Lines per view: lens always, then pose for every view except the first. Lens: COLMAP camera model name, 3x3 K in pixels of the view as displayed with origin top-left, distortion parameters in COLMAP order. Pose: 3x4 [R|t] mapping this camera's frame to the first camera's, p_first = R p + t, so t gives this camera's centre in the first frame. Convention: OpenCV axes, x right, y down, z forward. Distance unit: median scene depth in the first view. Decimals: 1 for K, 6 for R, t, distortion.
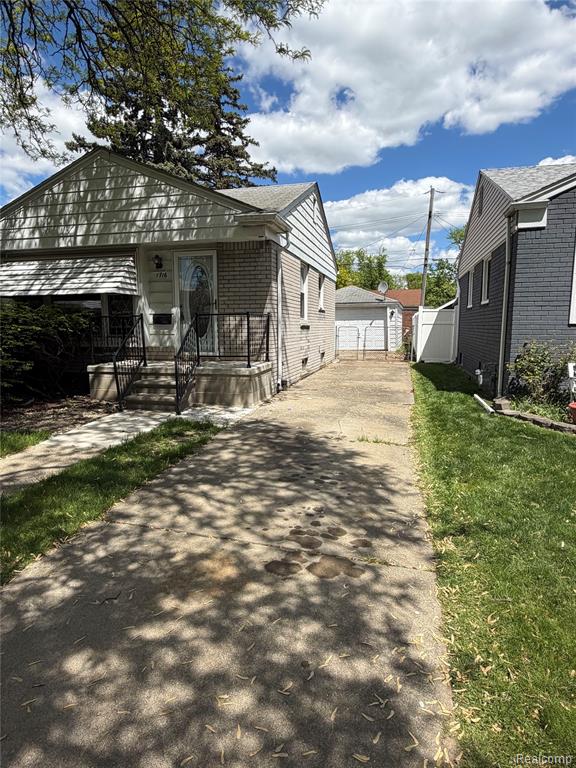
lens RADIAL K [[459.7, 0, 288.0], [0, 459.7, 384.0], [0, 0, 1]] dist [0.004107, 0.001286]
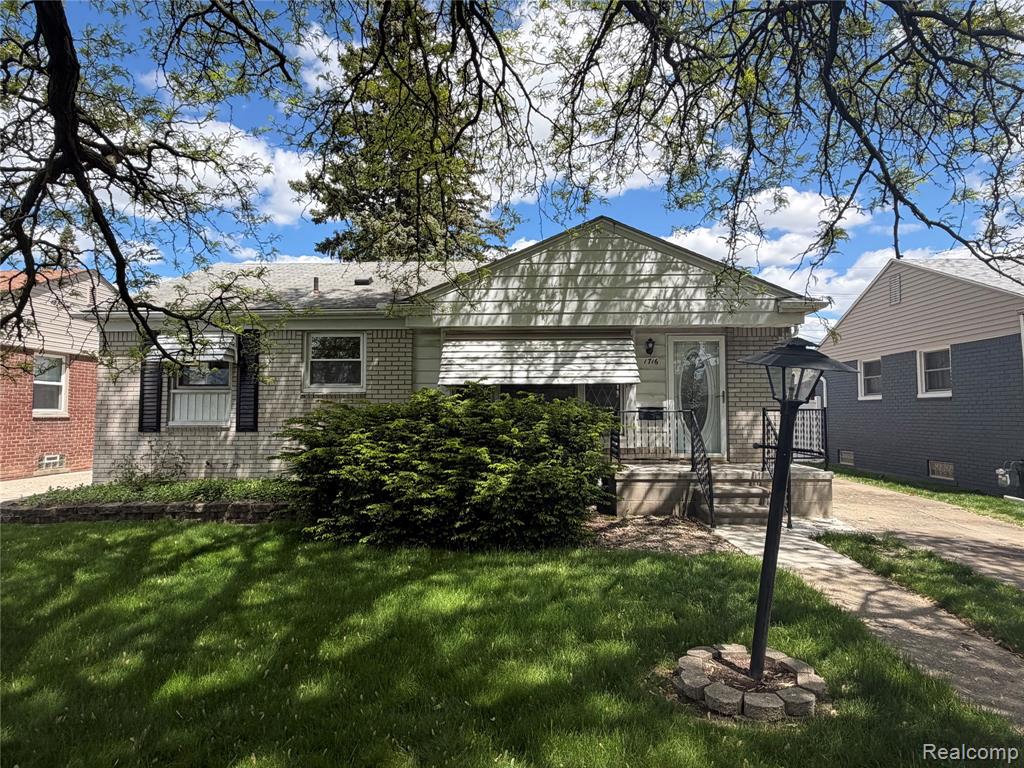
lens RADIAL K [[613.0, 0, 512.0], [0, 613.0, 384.0], [0, 0, 1]] dist [0.004107, 0.001286]
pose [[0.975646, 0.012970, 0.218969, -0.800005], [0.025509, 0.984769, -0.171988, -0.011017], [-0.217865, 0.173385, 0.960454, -0.013611]]
